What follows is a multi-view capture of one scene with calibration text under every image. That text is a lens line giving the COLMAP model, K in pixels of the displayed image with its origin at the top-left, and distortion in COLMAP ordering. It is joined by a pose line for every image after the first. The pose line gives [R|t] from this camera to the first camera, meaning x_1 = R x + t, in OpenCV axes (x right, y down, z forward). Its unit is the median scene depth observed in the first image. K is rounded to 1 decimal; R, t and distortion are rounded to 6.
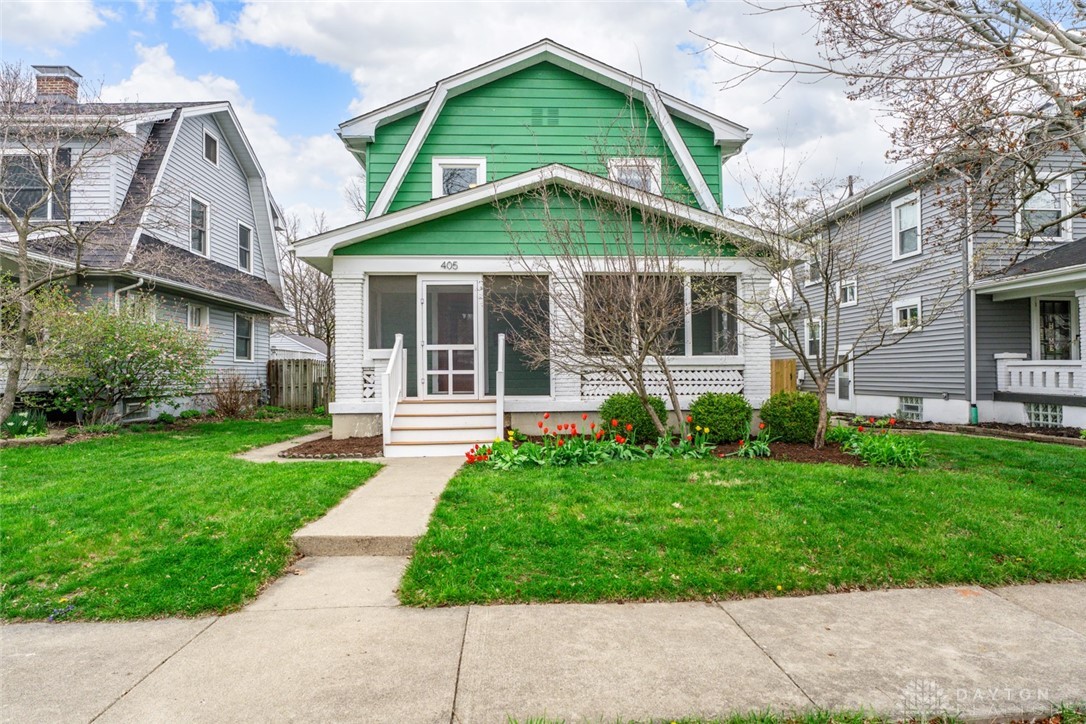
lens RADIAL K [[601.5, 0, 543.0], [0, 601.5, 362.0], [0, 0, 1]] dist [-0.002600, -0.001023]
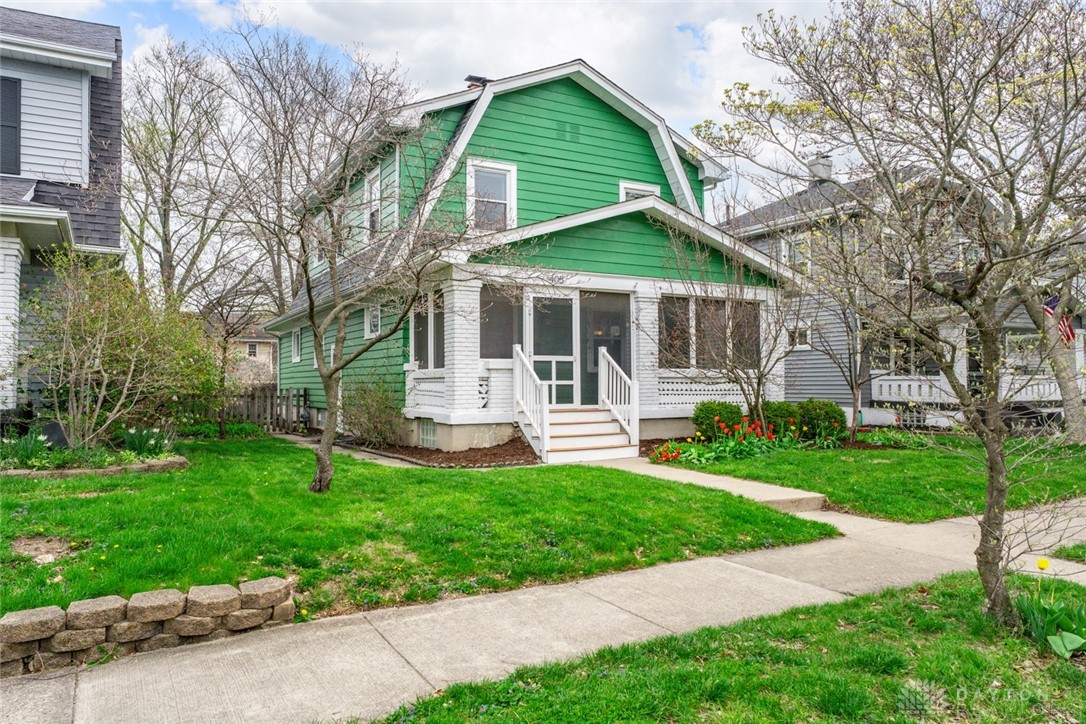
lens RADIAL K [[747.0, 0, 543.0], [0, 747.0, 362.0], [0, 0, 1]] dist [0.003615, 0.000479]
pose [[0.895819, 0.017273, 0.444082, -0.729654], [-0.010906, 0.999798, -0.016889, 0.003818], [-0.444284, 0.010286, 0.895827, -0.135994]]
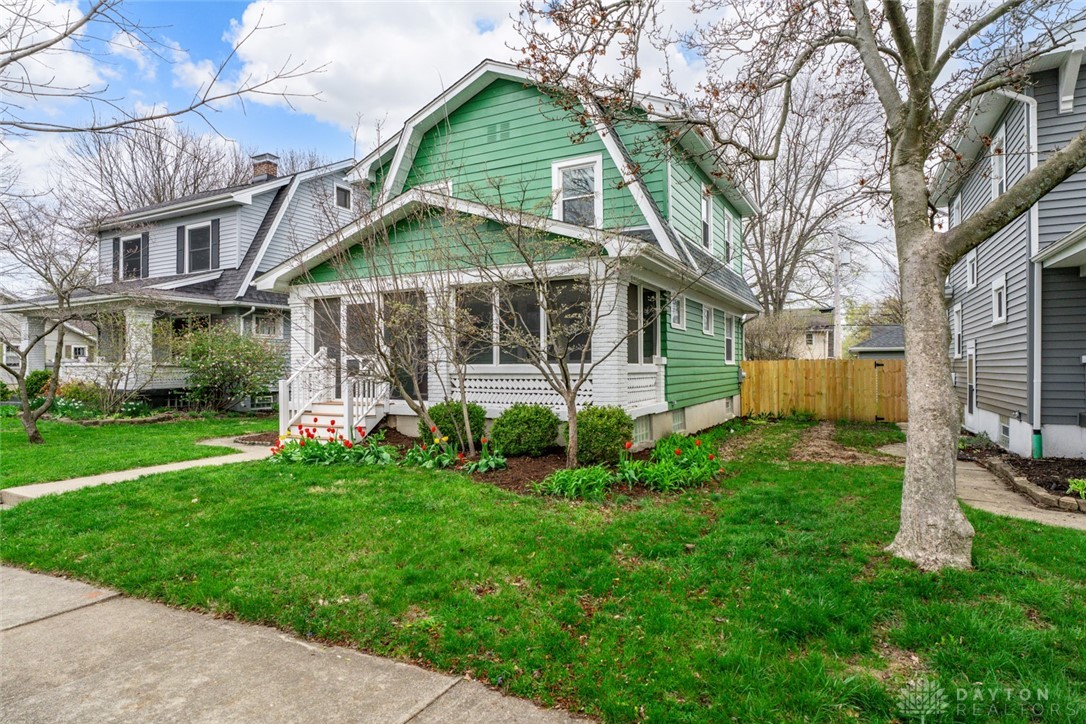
lens RADIAL K [[602.0, 0, 543.0], [0, 602.0, 362.0], [0, 0, 1]] dist [-0.004694, -0.000256]
pose [[0.866337, -0.002328, -0.499454, 0.730769], [0.007377, 0.999940, 0.008136, -0.021534], [0.499405, -0.010733, 0.866302, 0.162080]]
